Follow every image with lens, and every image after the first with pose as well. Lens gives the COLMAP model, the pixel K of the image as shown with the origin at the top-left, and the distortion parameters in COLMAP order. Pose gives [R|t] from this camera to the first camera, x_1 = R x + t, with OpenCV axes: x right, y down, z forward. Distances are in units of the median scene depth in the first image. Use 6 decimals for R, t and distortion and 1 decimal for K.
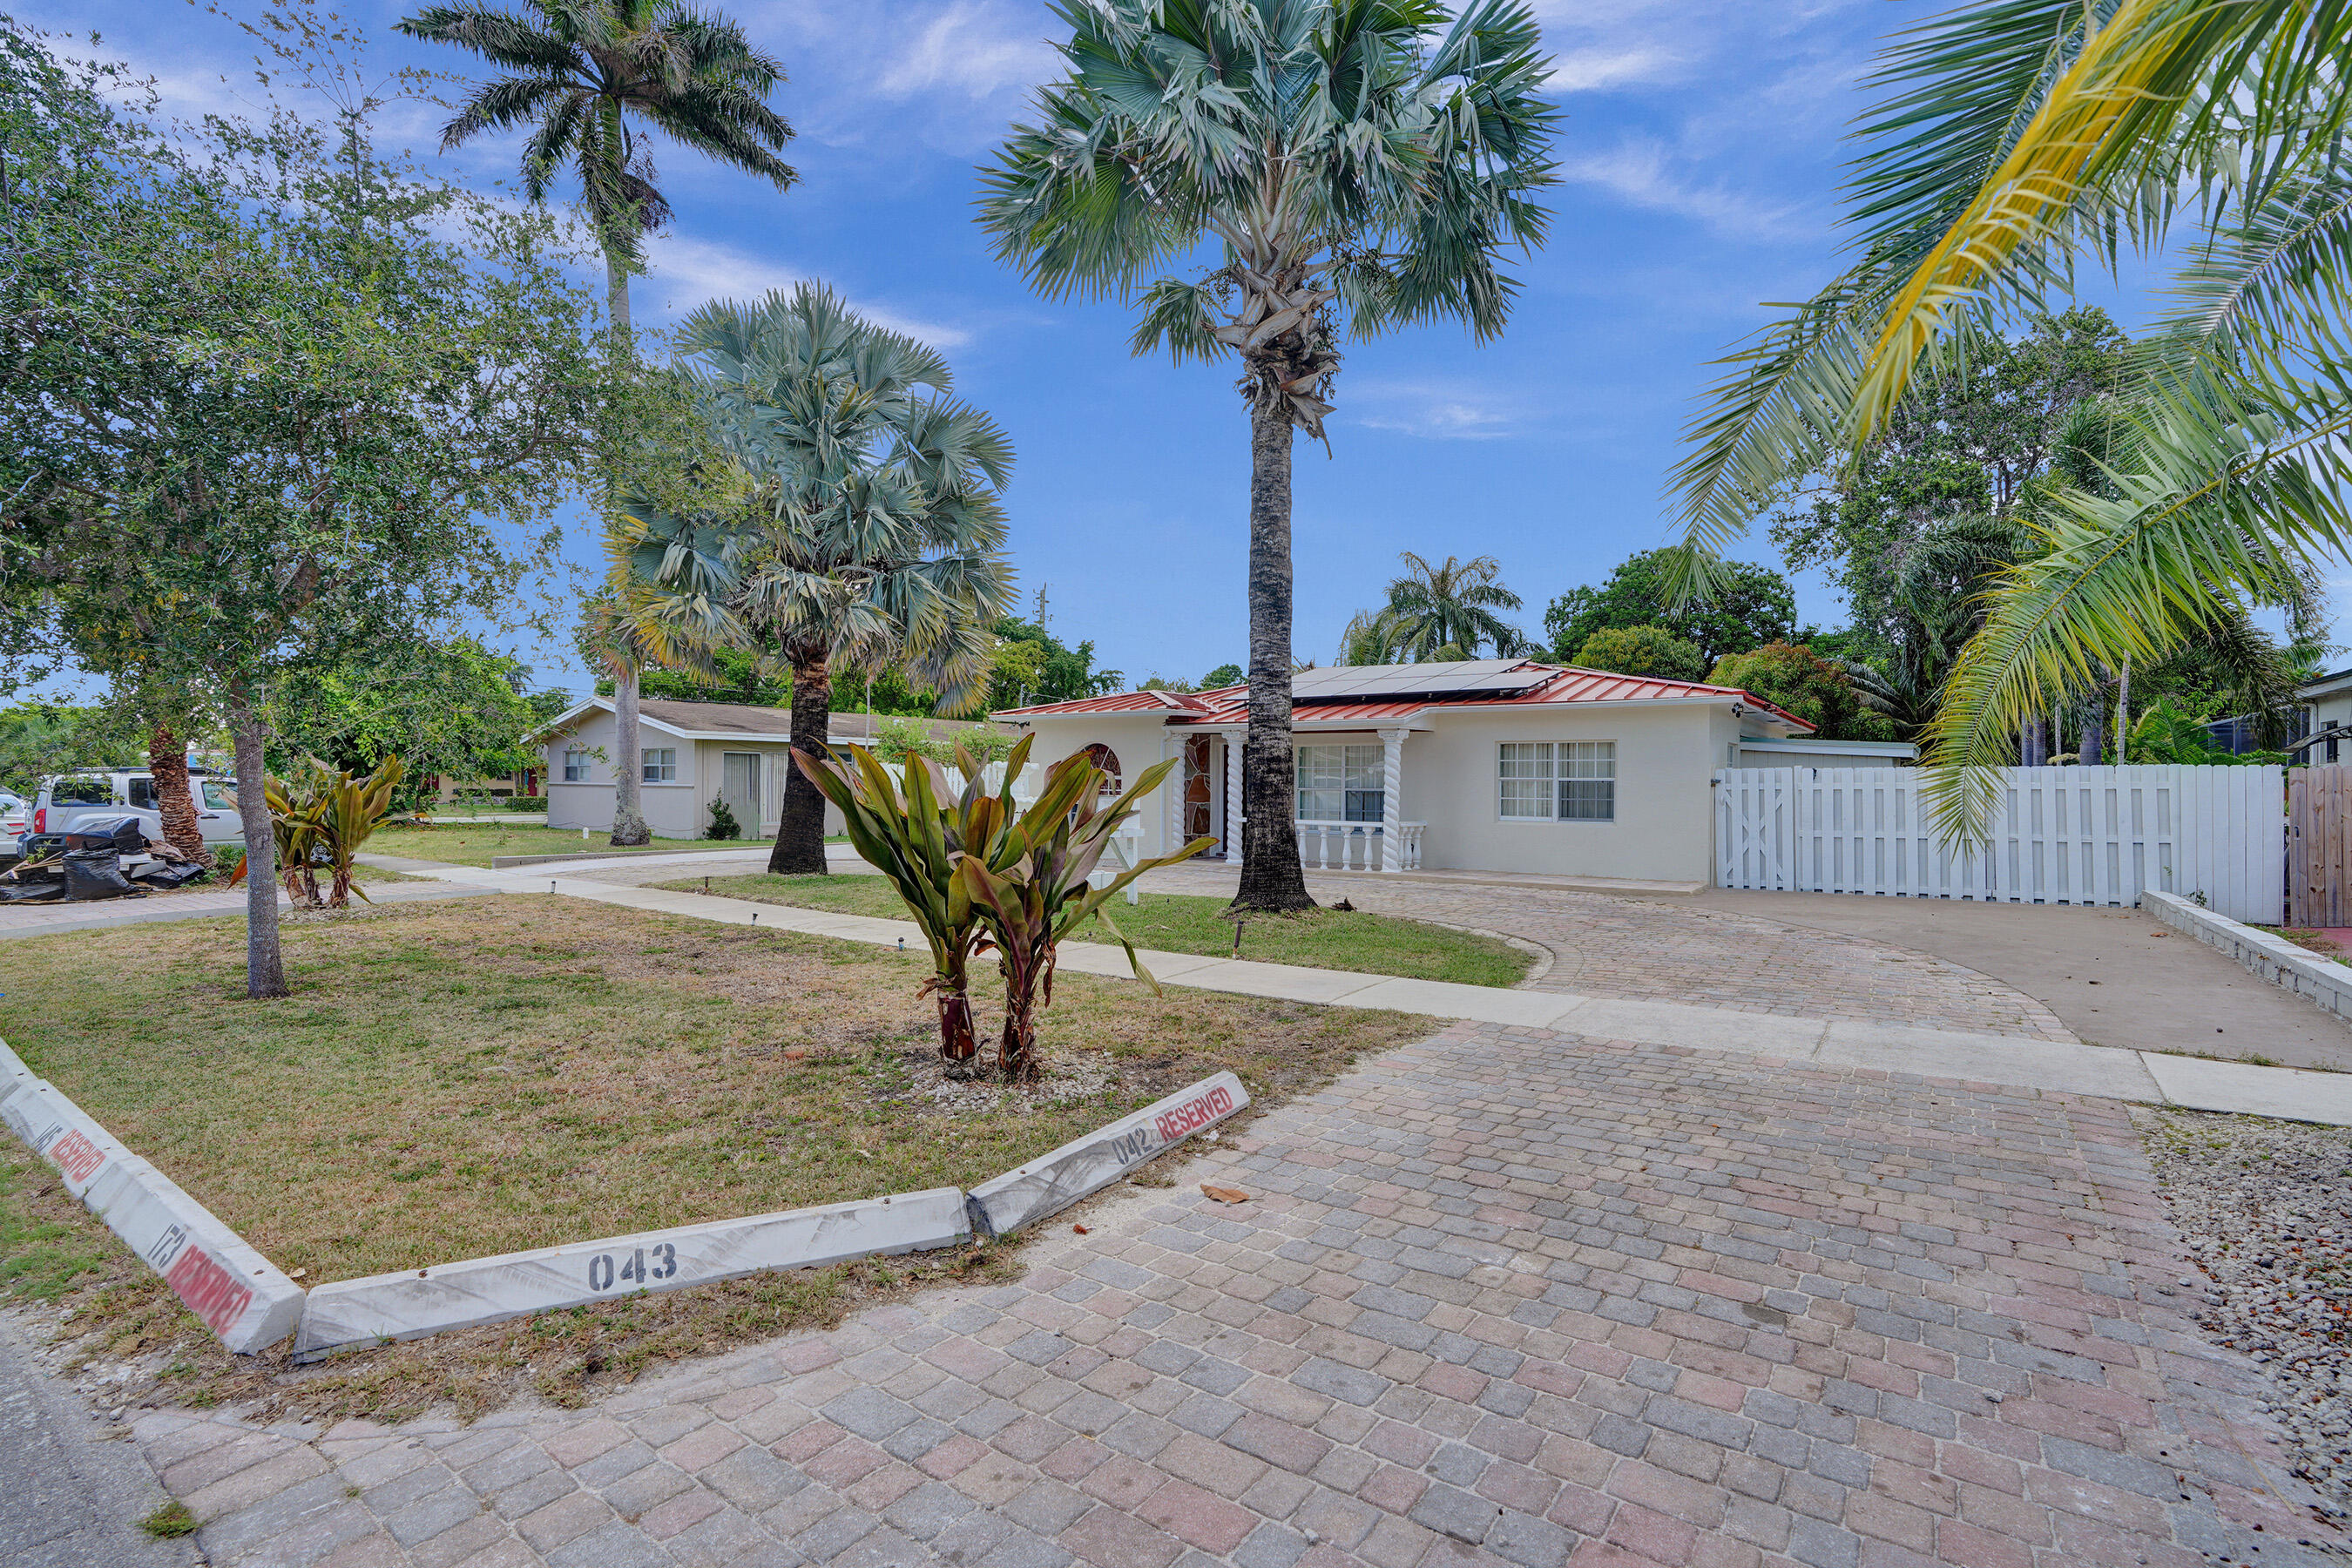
lens RADIAL K [[1098.4, 0, 1193.7], [0, 1098.4, 782.3], [0, 0, 1]] dist [-0.004167, -0.000078]
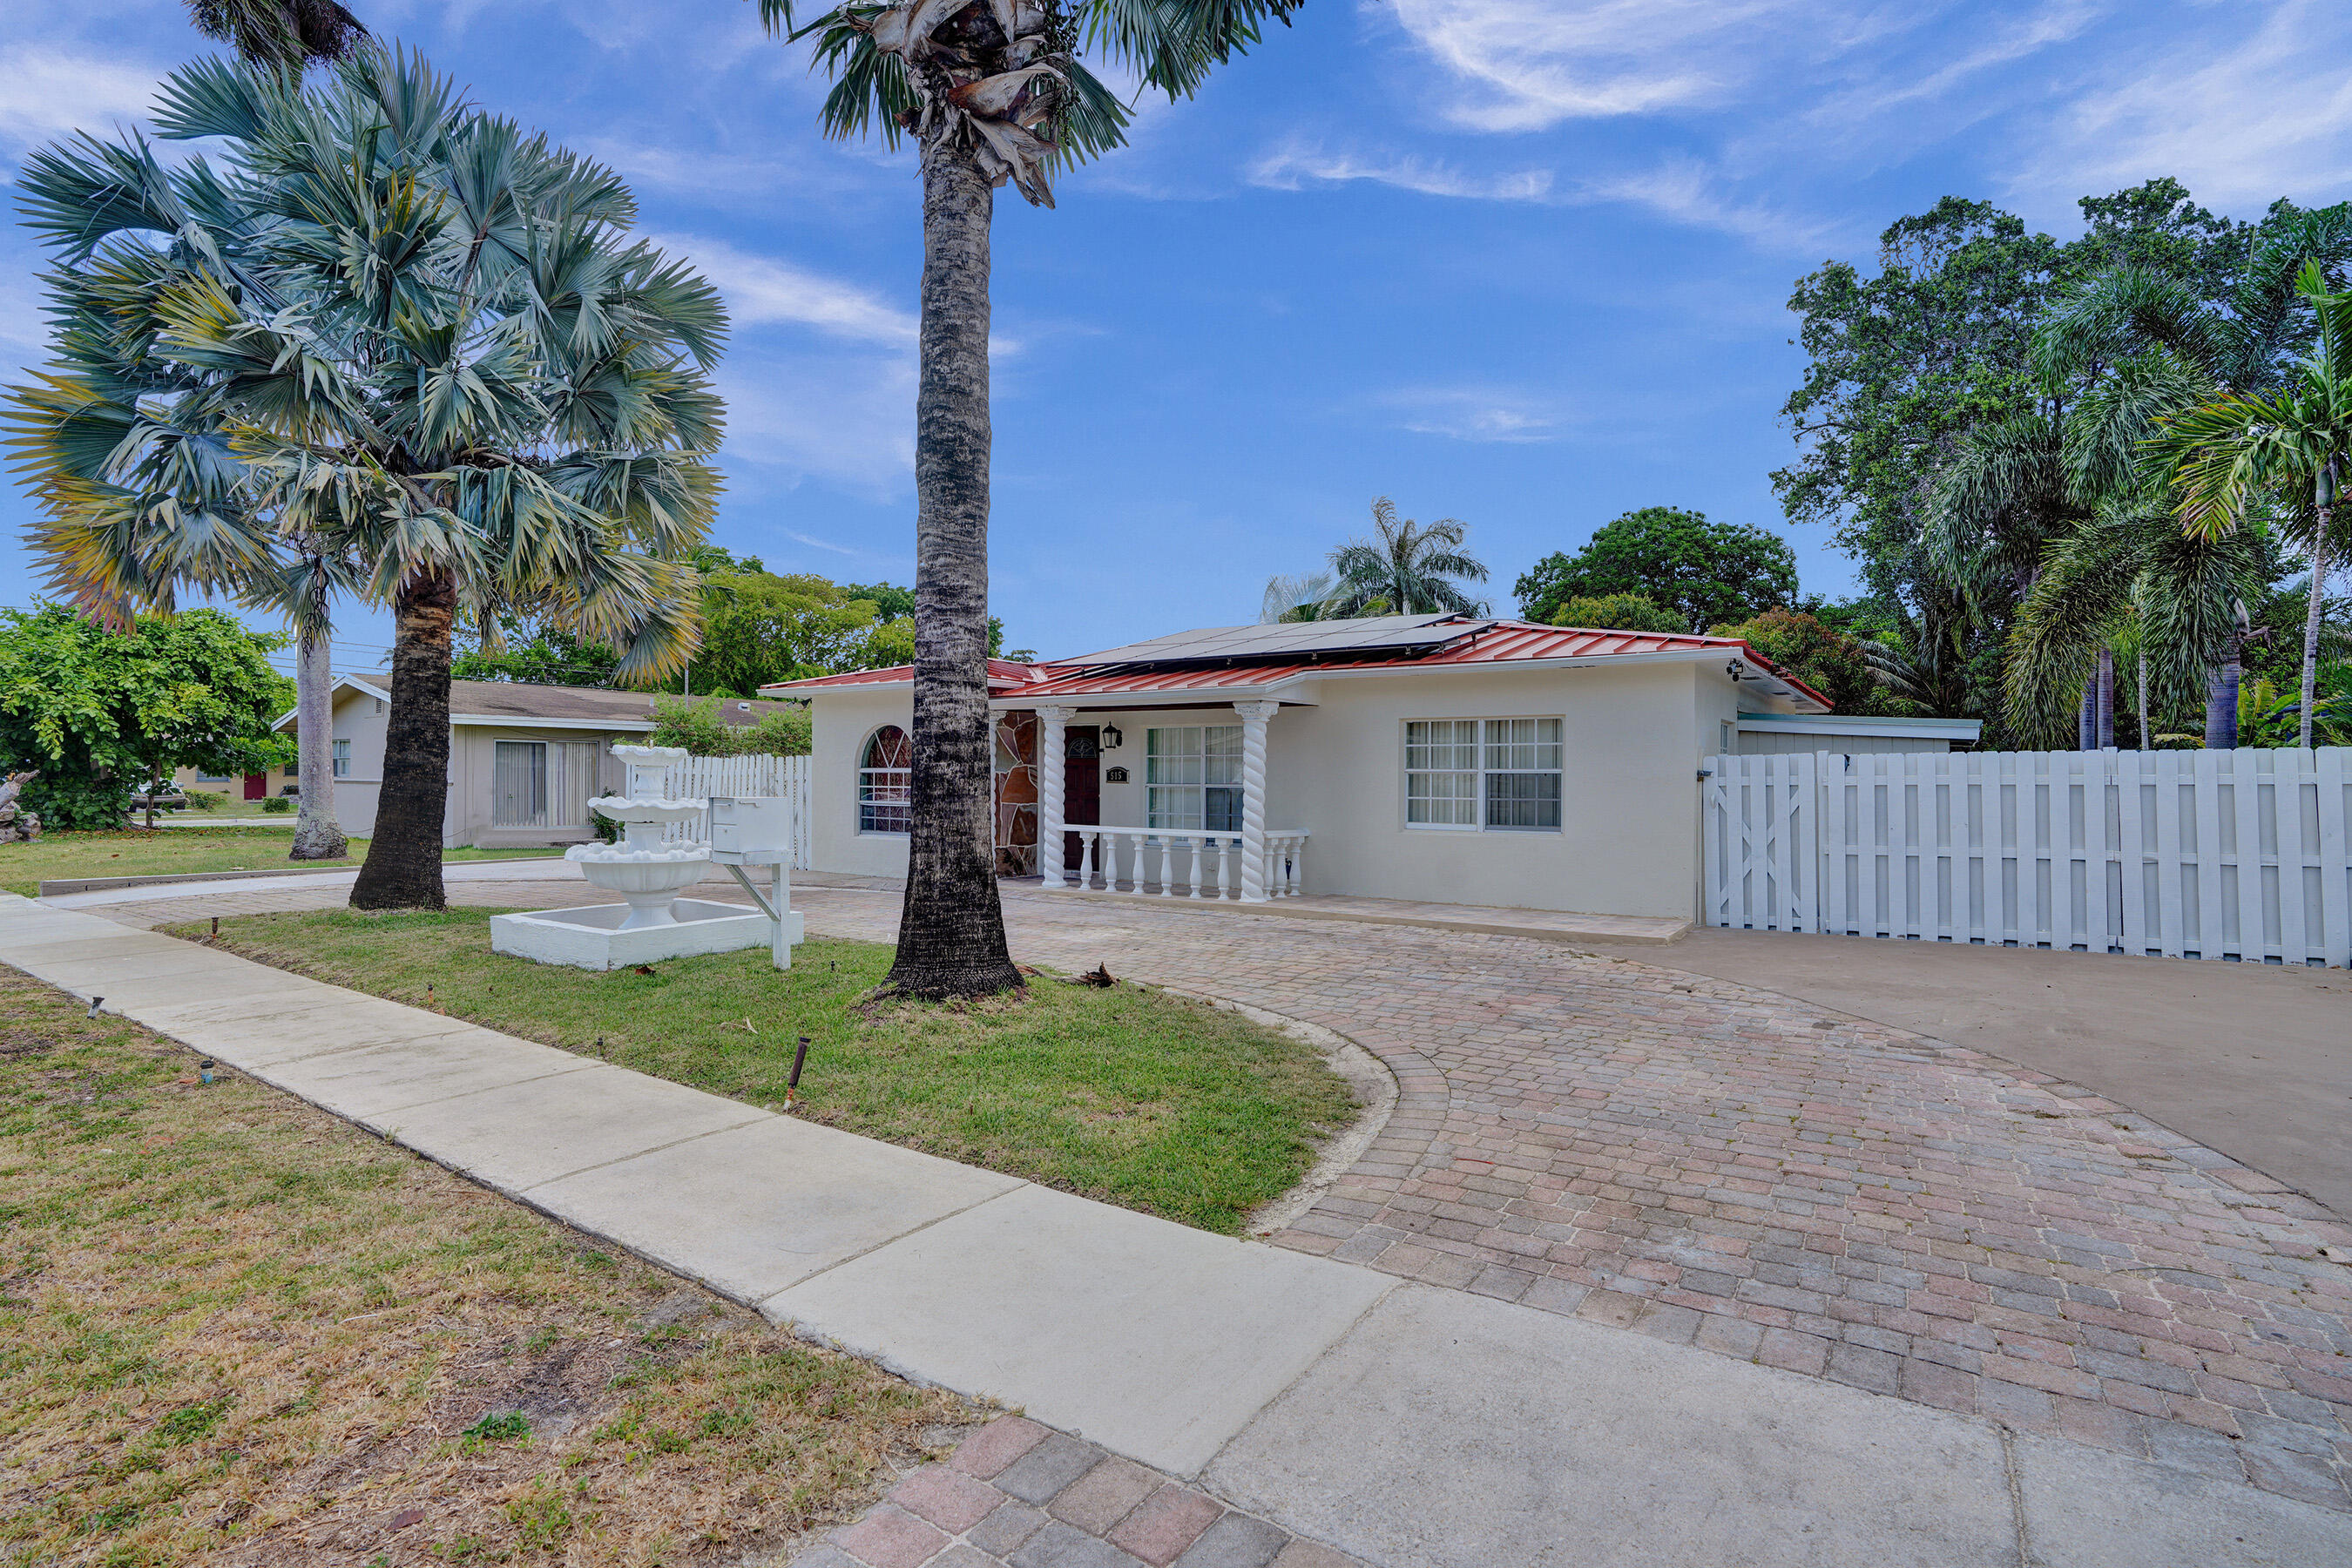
lens RADIAL K [[1132.5, 0, 1180.5], [0, 1132.5, 768.2], [0, 0, 1]] dist [-0.012753, 0.001036]
pose [[0.999977, -0.002058, 0.006462, 0.129232], [0.002108, 0.999967, -0.007792, 0.000684], [-0.006446, 0.007806, 0.999949, 0.265205]]
